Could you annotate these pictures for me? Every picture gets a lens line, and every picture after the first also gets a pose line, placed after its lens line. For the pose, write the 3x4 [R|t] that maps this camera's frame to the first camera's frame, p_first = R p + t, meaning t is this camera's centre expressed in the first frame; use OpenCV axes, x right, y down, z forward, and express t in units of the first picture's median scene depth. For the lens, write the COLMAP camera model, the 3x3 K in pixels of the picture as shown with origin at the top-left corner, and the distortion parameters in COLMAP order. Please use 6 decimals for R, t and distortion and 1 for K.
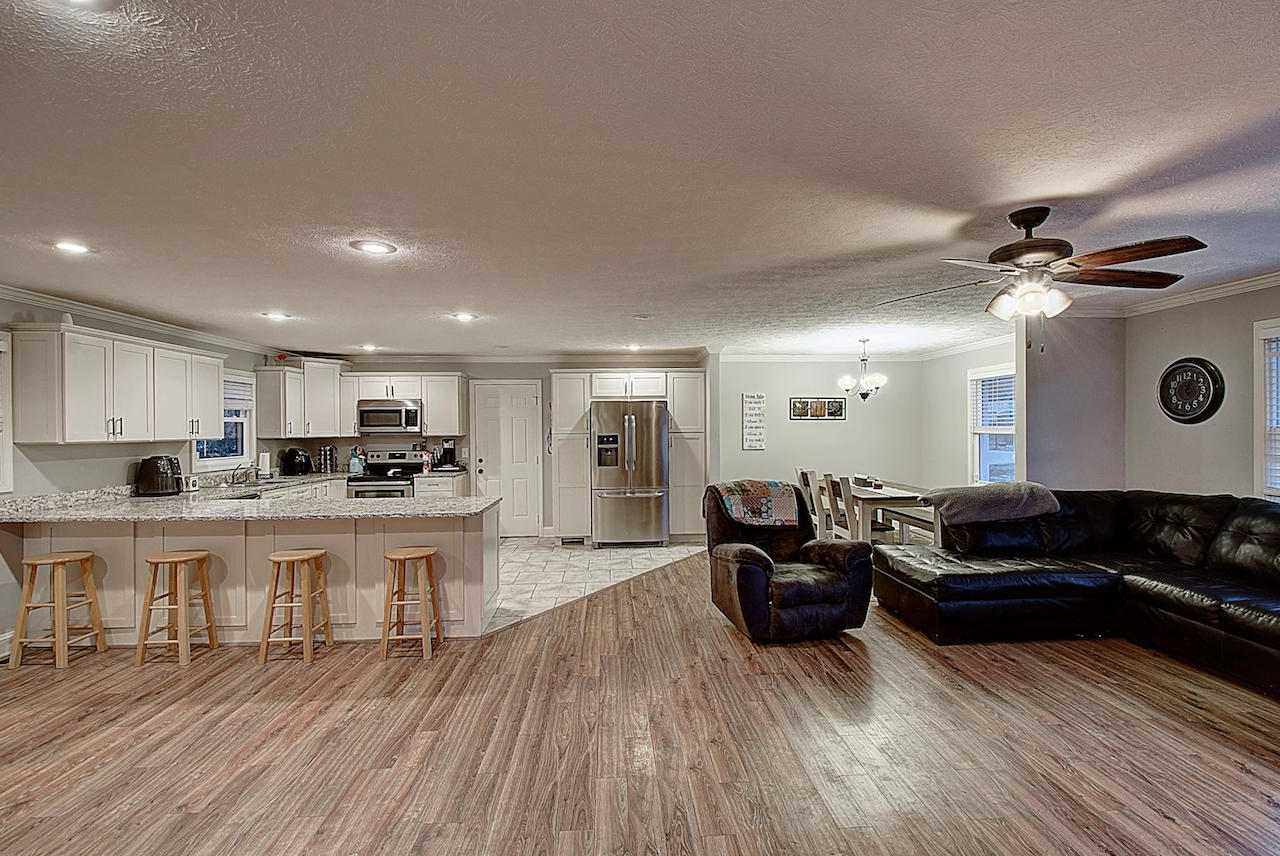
lens RADIAL K [[571.8, 0, 645.0], [0, 571.8, 427.7], [0, 0, 1]] dist [-0.010397, -0.001071]
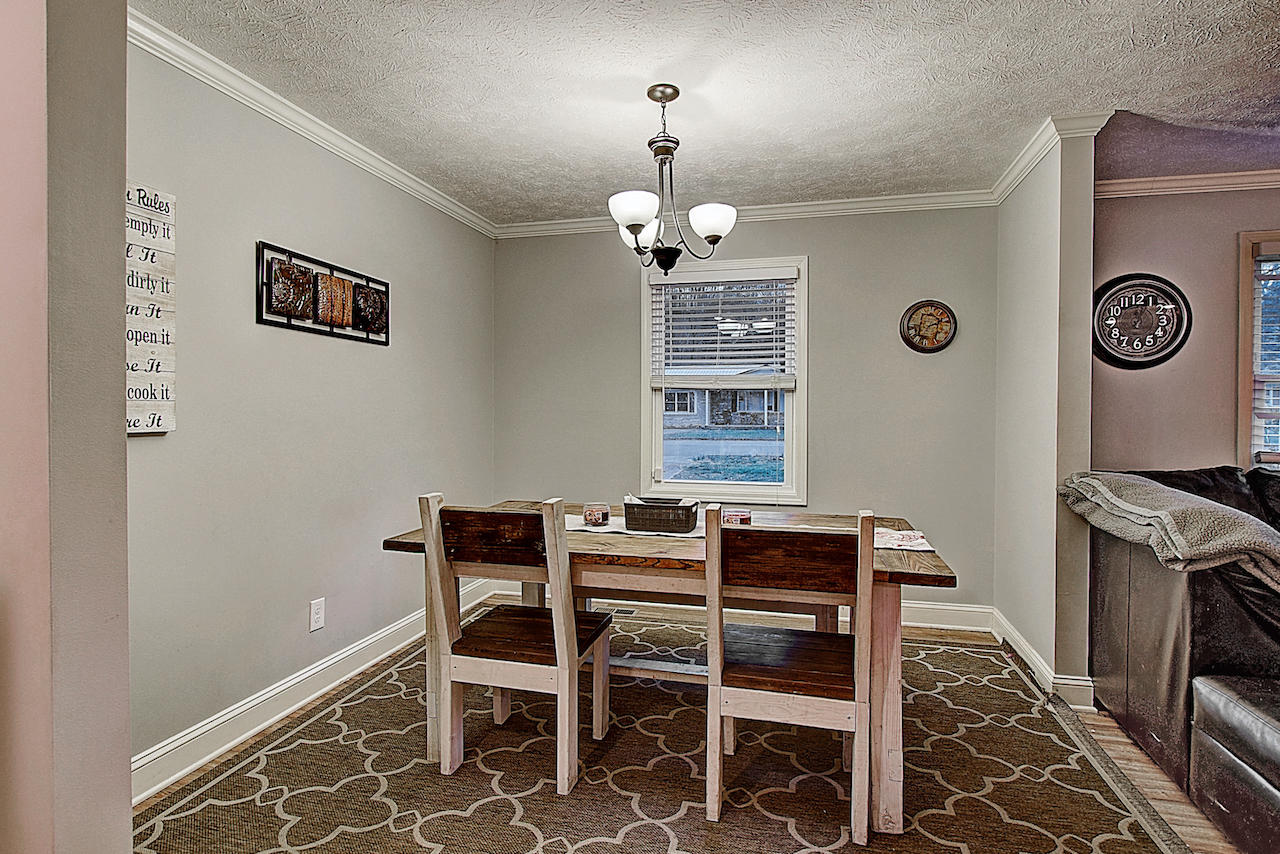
lens RADIAL K [[646.8, 0, 640.0], [0, 646.8, 427.0], [0, 0, 1]] dist [-0.020944, -0.000170]
pose [[0.307178, -0.015803, 0.951521, 0.027958], [-0.006448, 0.999805, 0.018687, 0.054310], [-0.951630, -0.011875, 0.307017, 1.362188]]
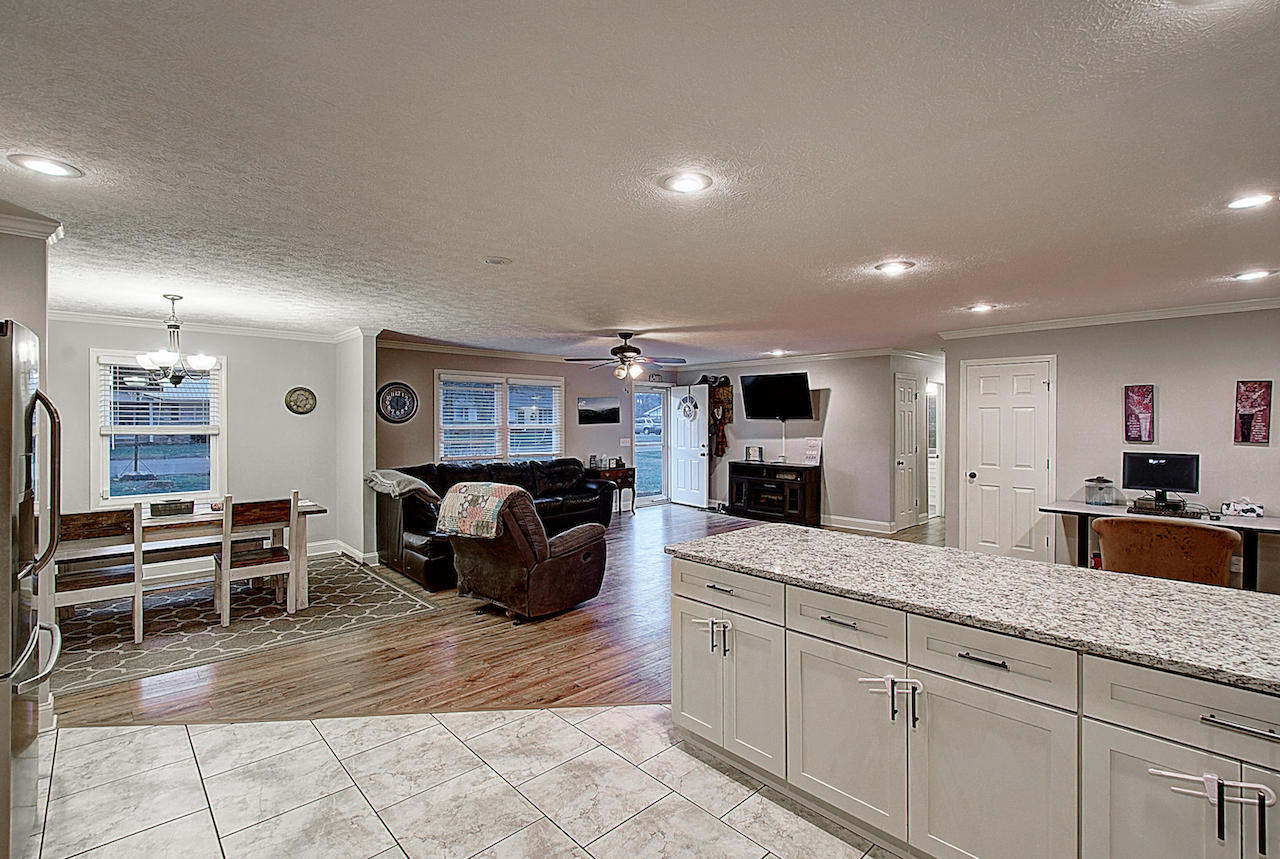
lens RADIAL K [[582.0, 0, 644.8], [0, 582.0, 412.0], [0, 0, 1]] dist [-0.000725, -0.000115]
pose [[-0.639041, 0.020833, 0.768891, -0.756980], [0.005195, 0.999727, -0.022769, 0.001363], [-0.769155, -0.010556, -0.638975, 1.538689]]
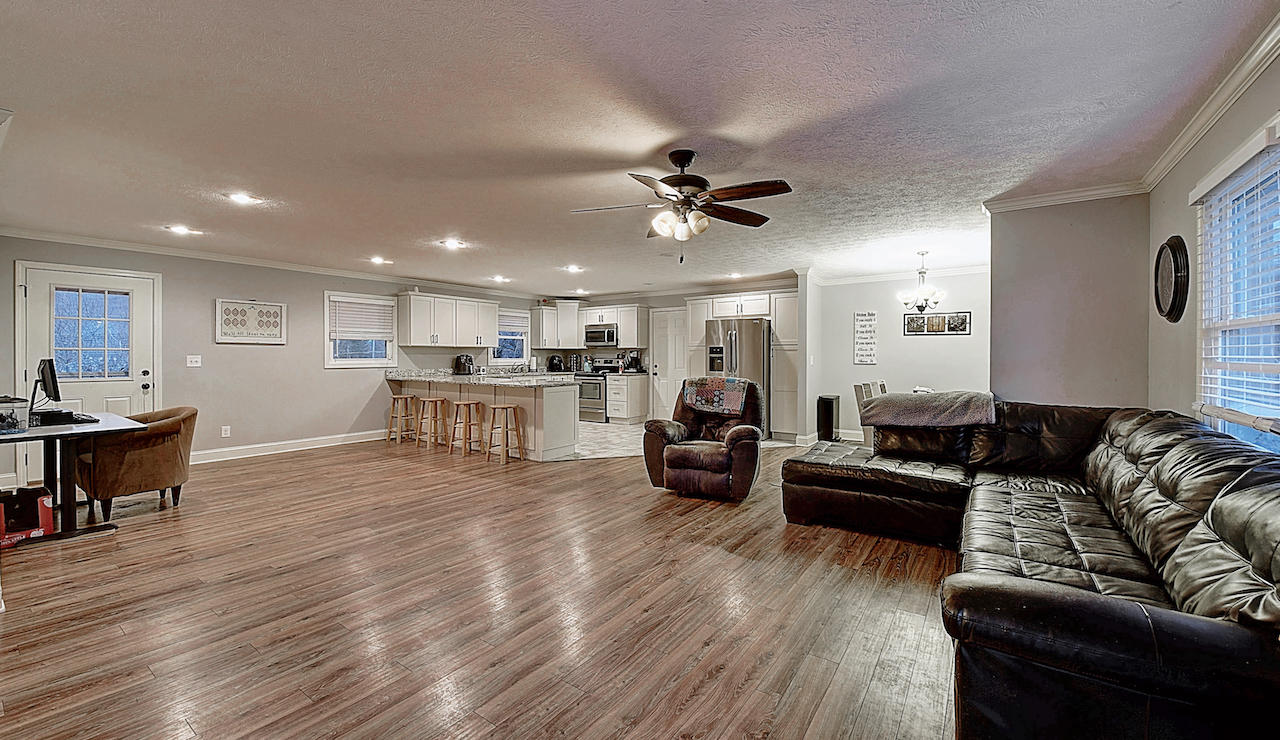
lens RADIAL K [[498.7, 0, 658.6], [0, 498.7, 370.5], [0, 0, 1]] dist [-0.113179, -0.000011]
pose [[0.793381, 0.028024, -0.608080, 0.811137], [-0.007854, 0.999328, 0.035807, 0.042625], [0.608675, -0.023633, 0.793068, 0.061817]]
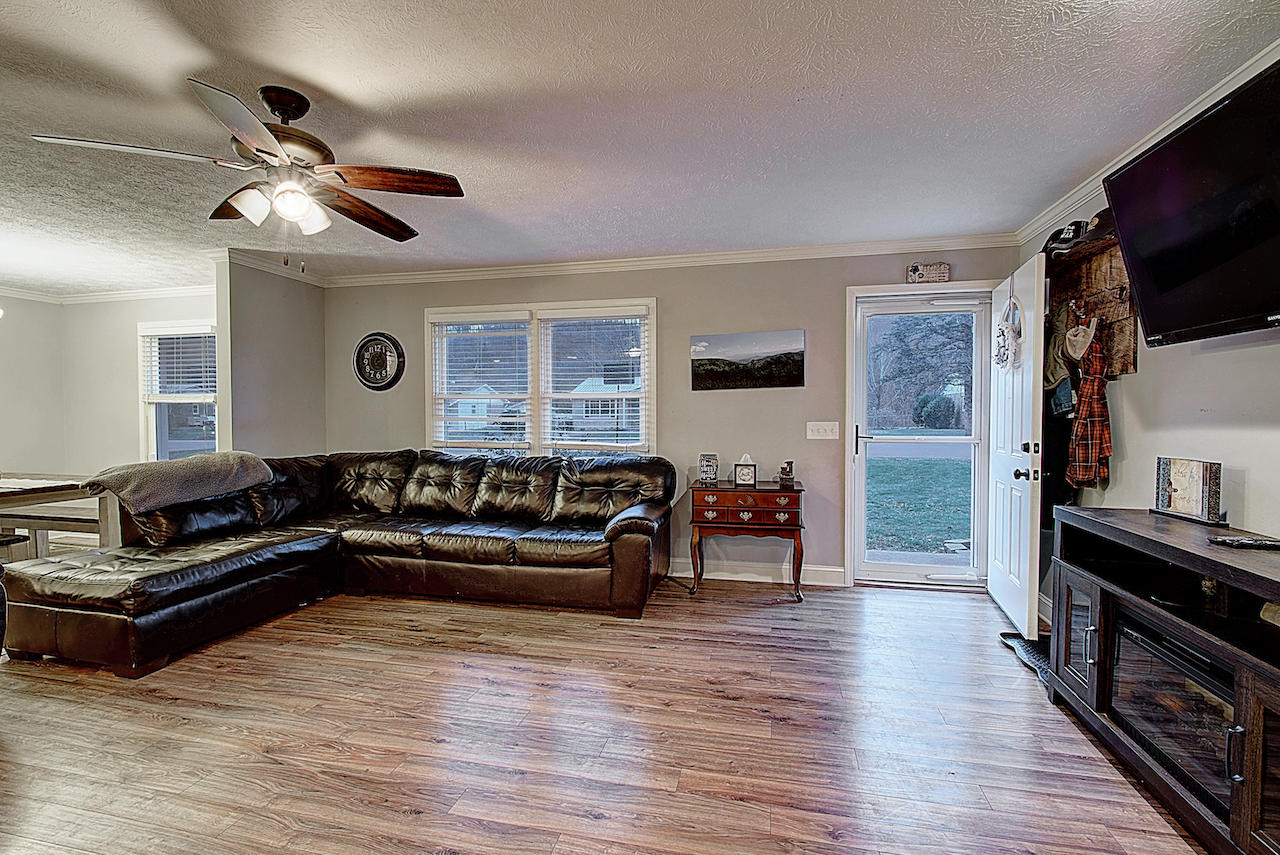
lens RADIAL K [[563.1, 0, 643.7], [0, 563.1, 433.3], [0, 0, 1]] dist [-0.008875, -0.000877]
pose [[0.281715, -0.022823, 0.959227, 0.028552], [-0.003988, 0.999681, 0.024956, 0.049067], [-0.959490, -0.010856, 0.281534, 0.175770]]
